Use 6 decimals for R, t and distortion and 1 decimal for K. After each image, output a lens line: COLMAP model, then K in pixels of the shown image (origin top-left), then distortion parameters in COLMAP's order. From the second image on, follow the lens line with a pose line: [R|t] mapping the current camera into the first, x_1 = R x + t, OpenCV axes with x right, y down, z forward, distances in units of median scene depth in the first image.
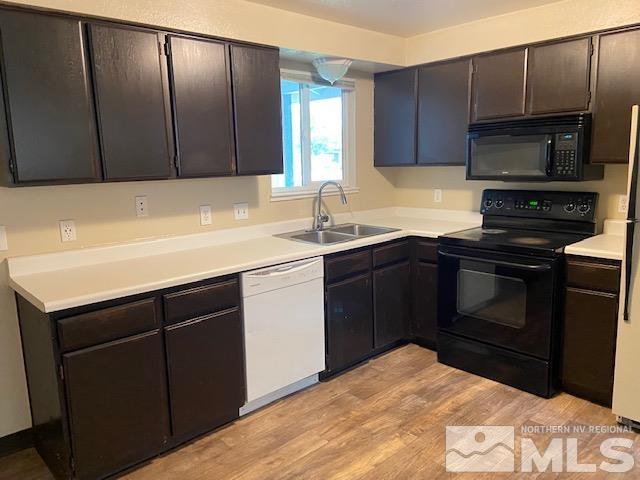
lens RADIAL K [[482.2, 0, 322.0], [0, 482.2, 236.6], [0, 0, 1]] dist [0.061563, -0.000260]
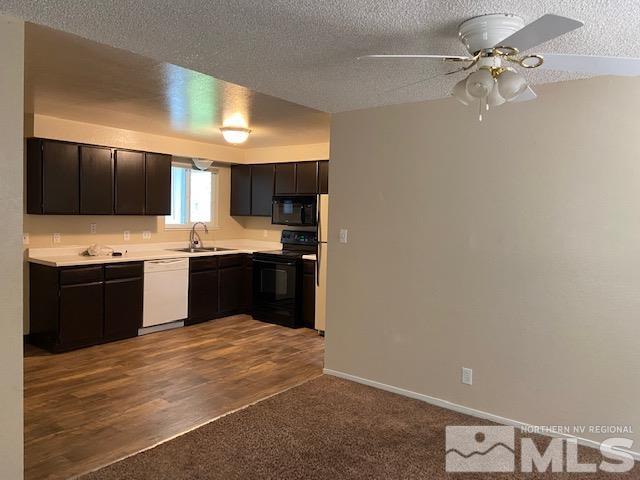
lens RADIAL K [[482.2, 0, 322.0], [0, 482.2, 236.6], [0, 0, 1]] dist [0.061563, -0.000260]
pose [[0.984946, 0.043530, 0.167291, 0.189921], [-0.025068, 0.993512, -0.110928, 0.149990], [-0.171034, 0.105065, 0.979647, -0.974729]]
